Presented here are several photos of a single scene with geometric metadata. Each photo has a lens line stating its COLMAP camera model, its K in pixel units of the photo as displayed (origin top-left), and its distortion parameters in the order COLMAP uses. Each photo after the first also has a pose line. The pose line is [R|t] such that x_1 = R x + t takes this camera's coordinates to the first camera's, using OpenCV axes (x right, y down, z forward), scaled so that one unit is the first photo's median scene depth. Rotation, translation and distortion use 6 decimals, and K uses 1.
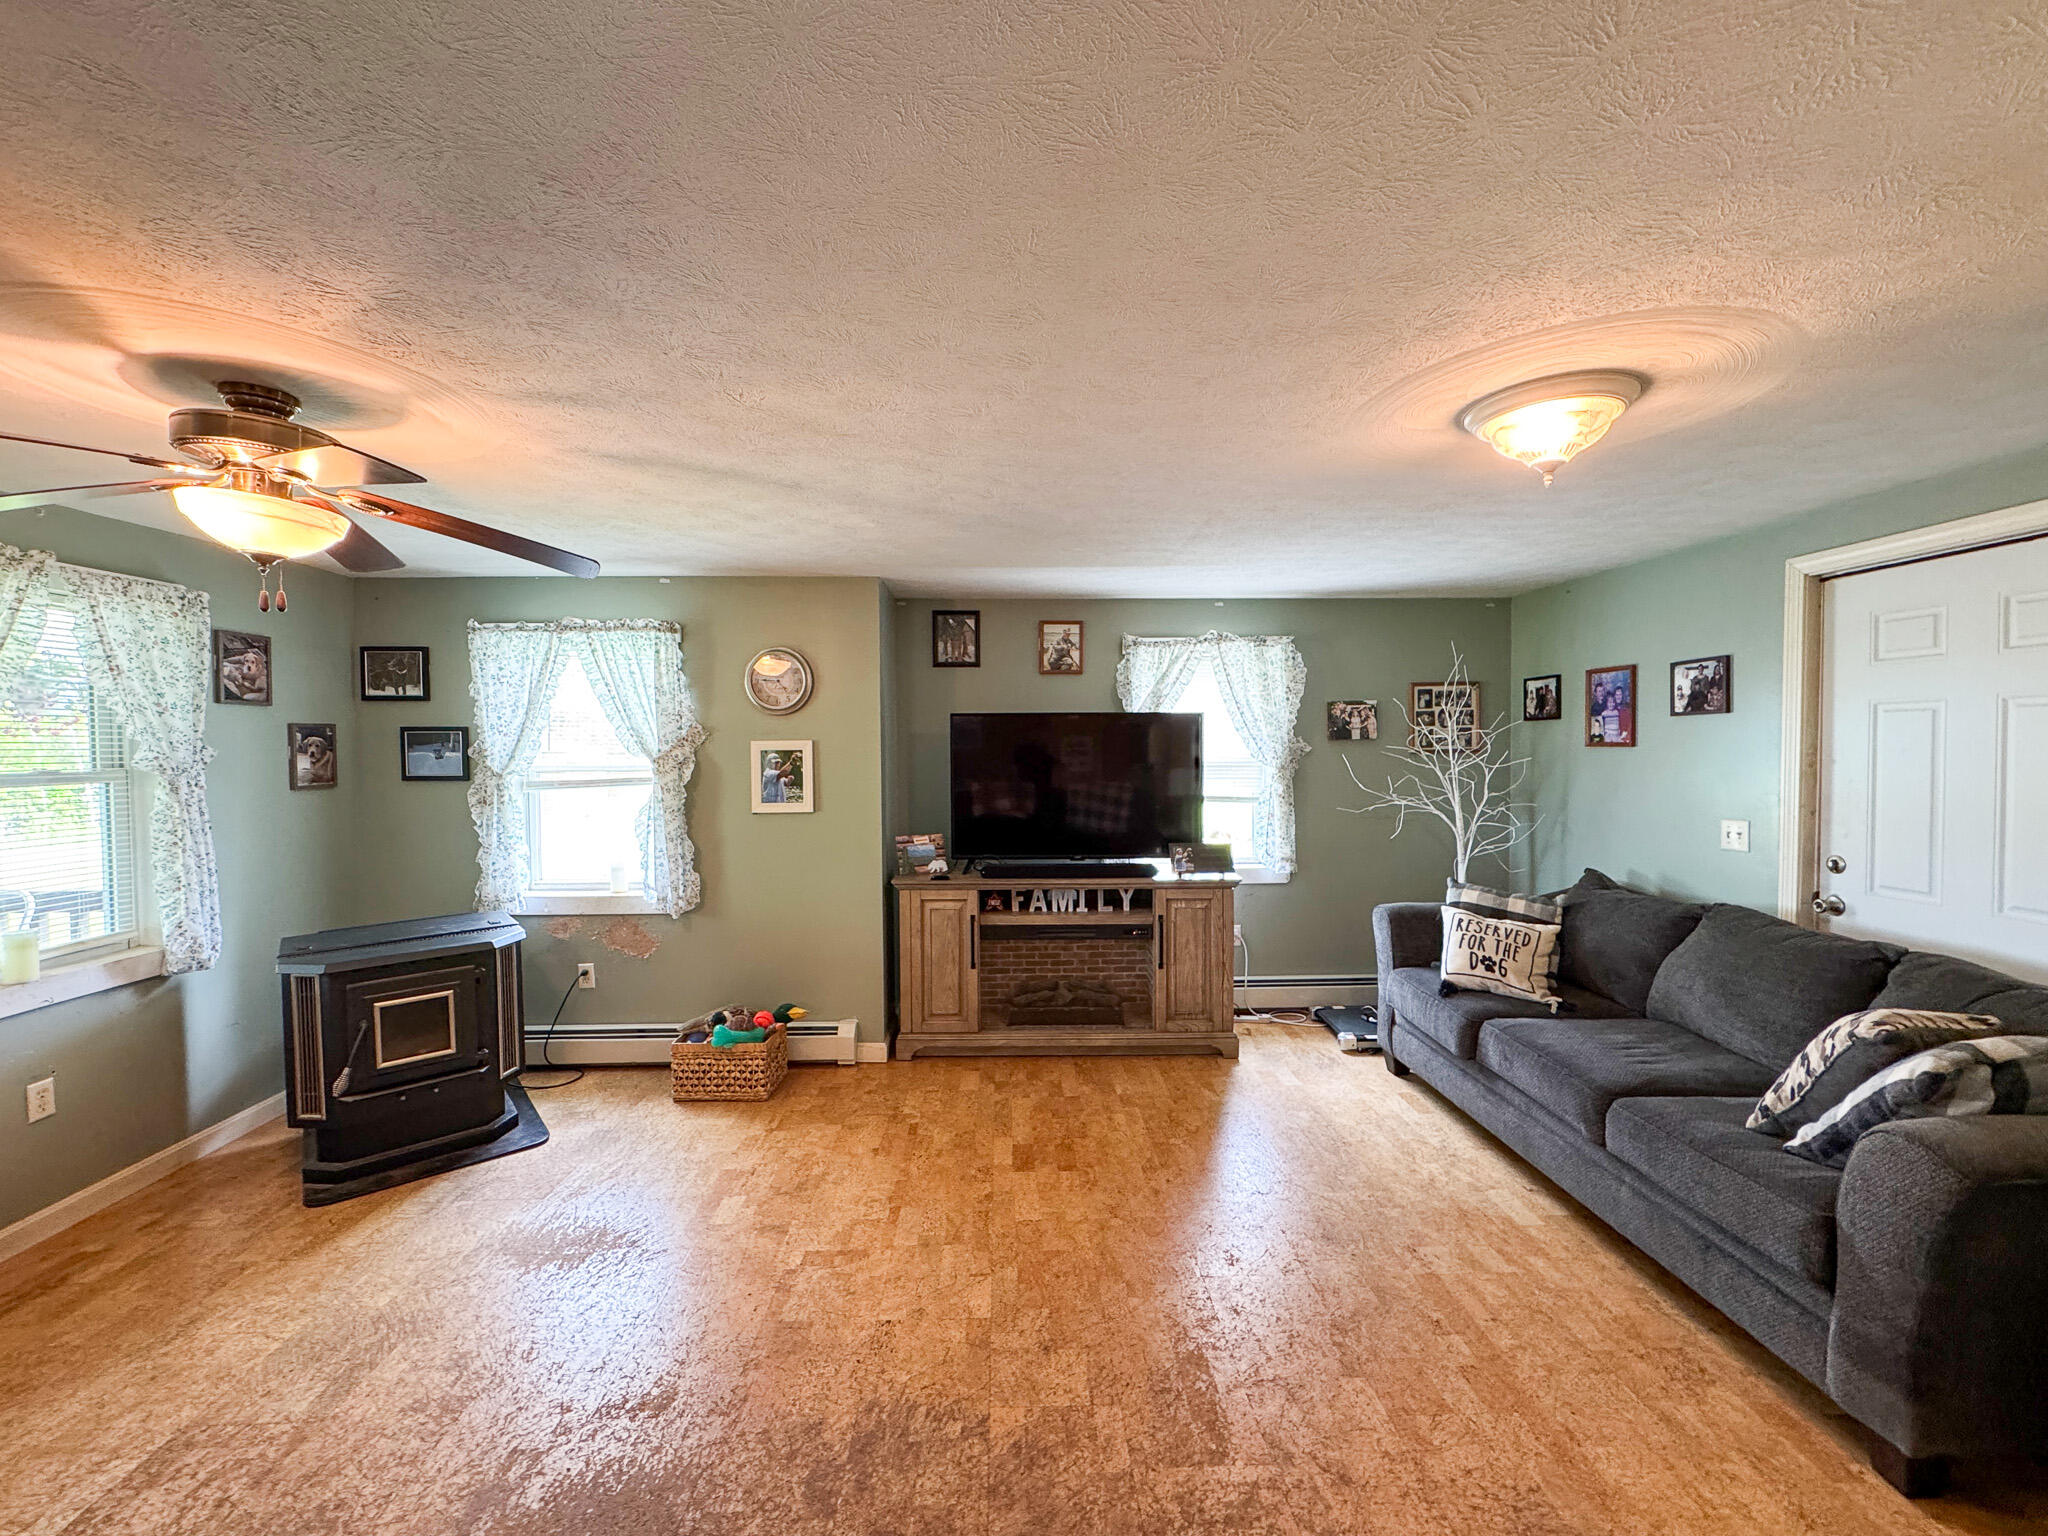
lens RADIAL K [[825.5, 0, 1029.2], [0, 825.5, 771.6], [0, 0, 1]] dist [-0.002539, 0.000745]
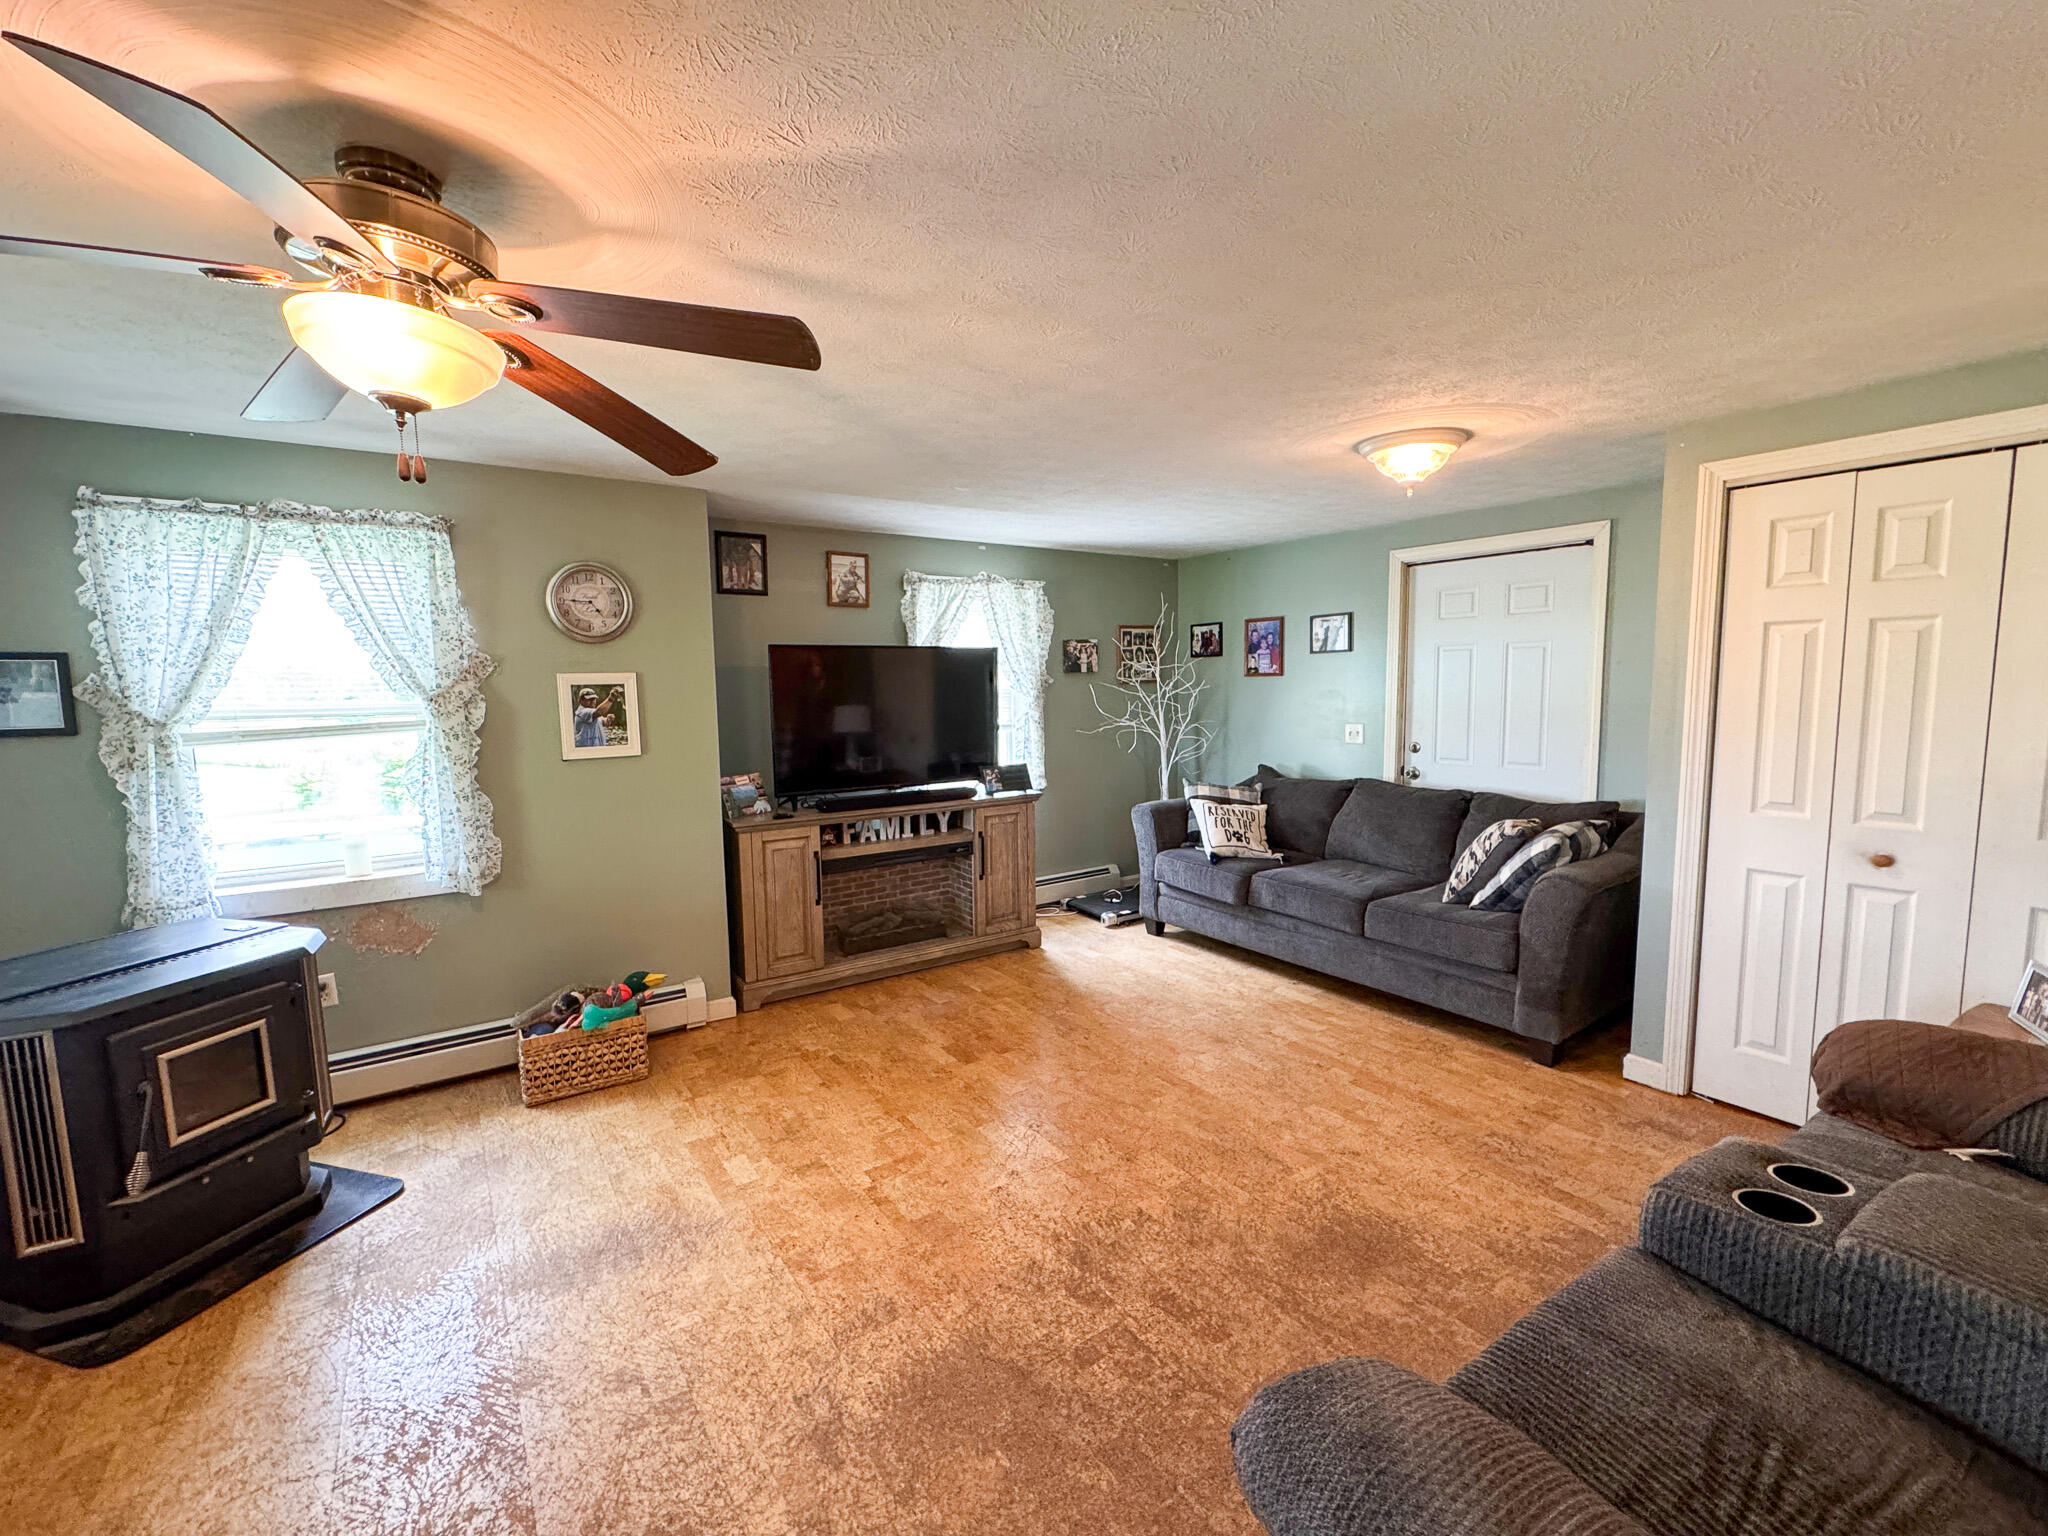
lens RADIAL K [[825.5, 0, 1057.3], [0, 825.5, 765.9], [0, 0, 1]] dist [-0.002539, 0.000745]
pose [[0.840371, -0.063322, 0.538299, -0.379459], [0.028709, 0.996958, 0.072455, 0.010181], [-0.541250, -0.045435, 0.839633, 0.025235]]
